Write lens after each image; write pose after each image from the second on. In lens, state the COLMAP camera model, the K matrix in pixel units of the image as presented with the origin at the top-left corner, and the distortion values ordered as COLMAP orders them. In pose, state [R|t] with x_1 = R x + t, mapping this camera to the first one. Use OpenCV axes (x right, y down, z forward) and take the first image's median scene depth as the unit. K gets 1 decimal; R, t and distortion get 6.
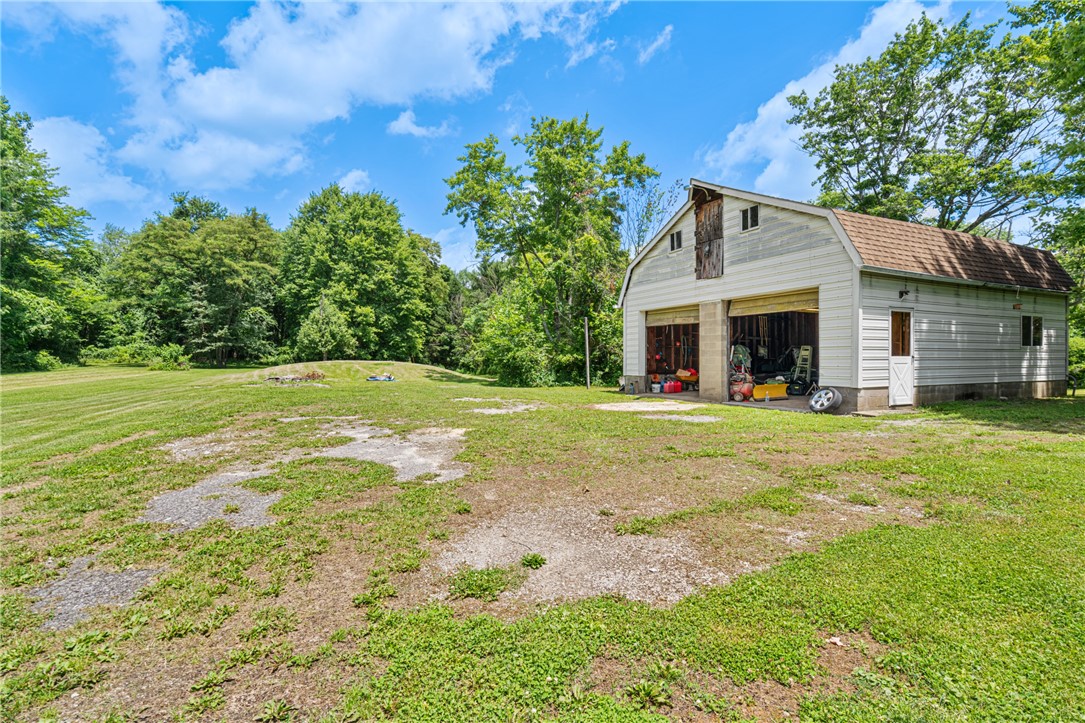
lens RADIAL K [[493.5, 0, 540.0], [0, 493.5, 363.7], [0, 0, 1]] dist [0.005326, 0.000289]
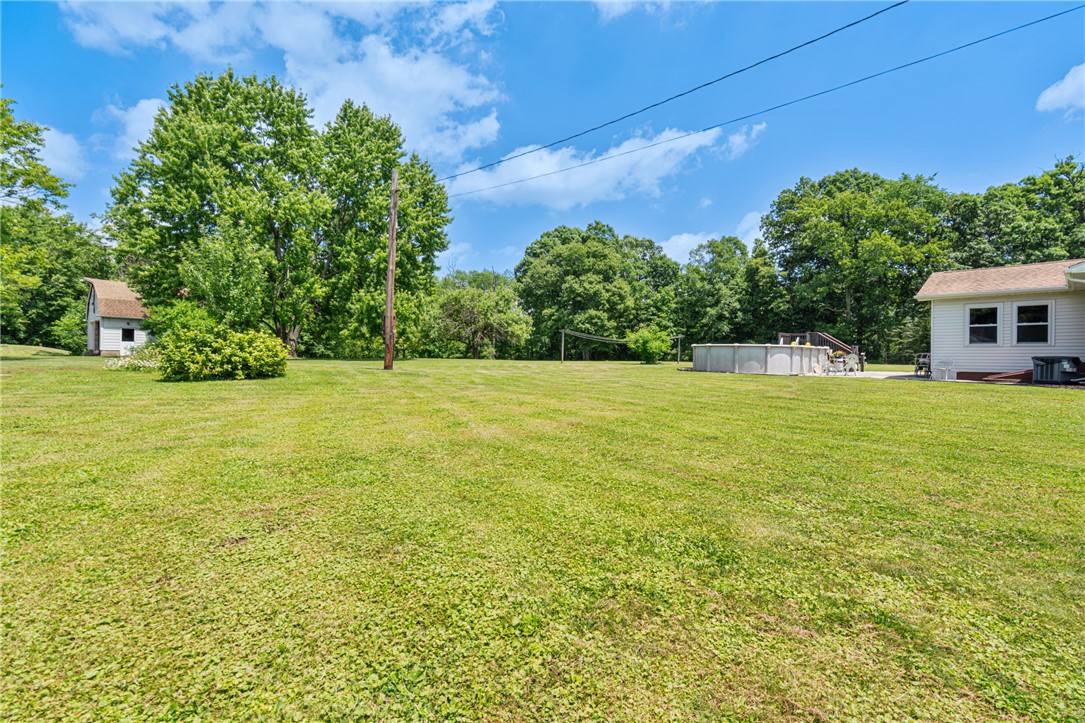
lens RADIAL K [[493.5, 0, 544.0], [0, 493.5, 359.8], [0, 0, 1]] dist [0.005326, 0.000289]
pose [[0.927985, 0.005081, 0.372583, 0.461228], [-0.006887, 0.999970, 0.003517, 0.017138], [-0.372554, -0.005829, 0.927992, -0.710585]]
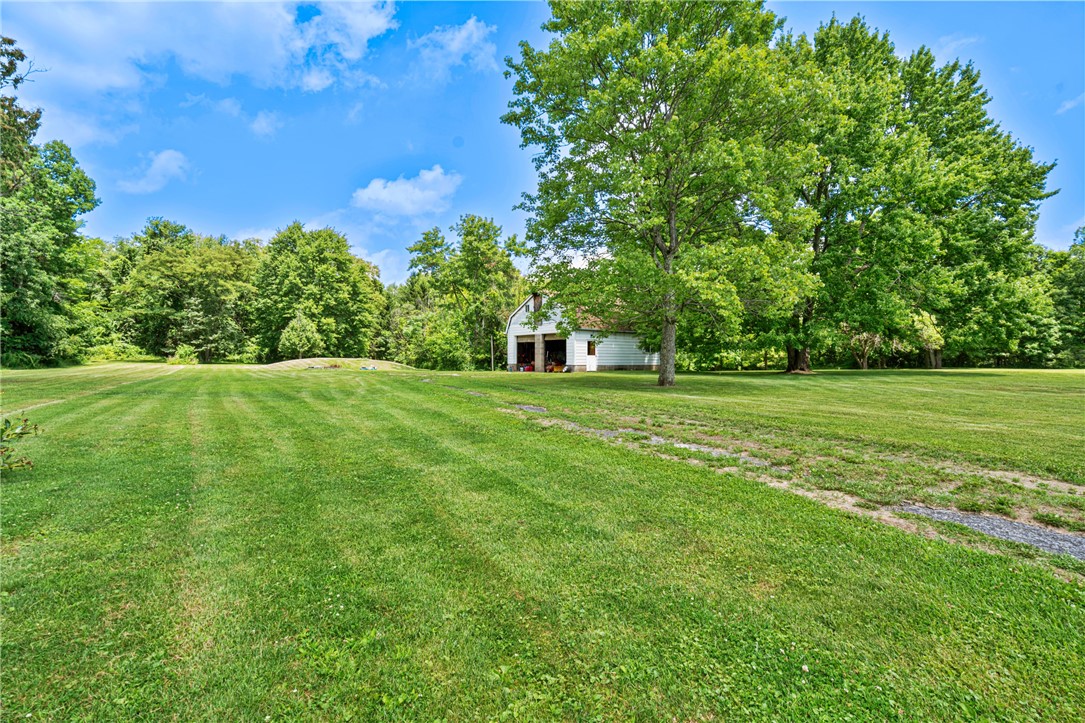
lens RADIAL K [[493.5, 0, 542.3], [0, 493.5, 365.3], [0, 0, 1]] dist [0.005326, 0.000289]
pose [[0.983011, 0.002287, 0.183534, -0.032227], [-0.002506, 0.999996, 0.000963, 0.010311], [-0.183531, -0.001406, 0.983013, -0.450594]]
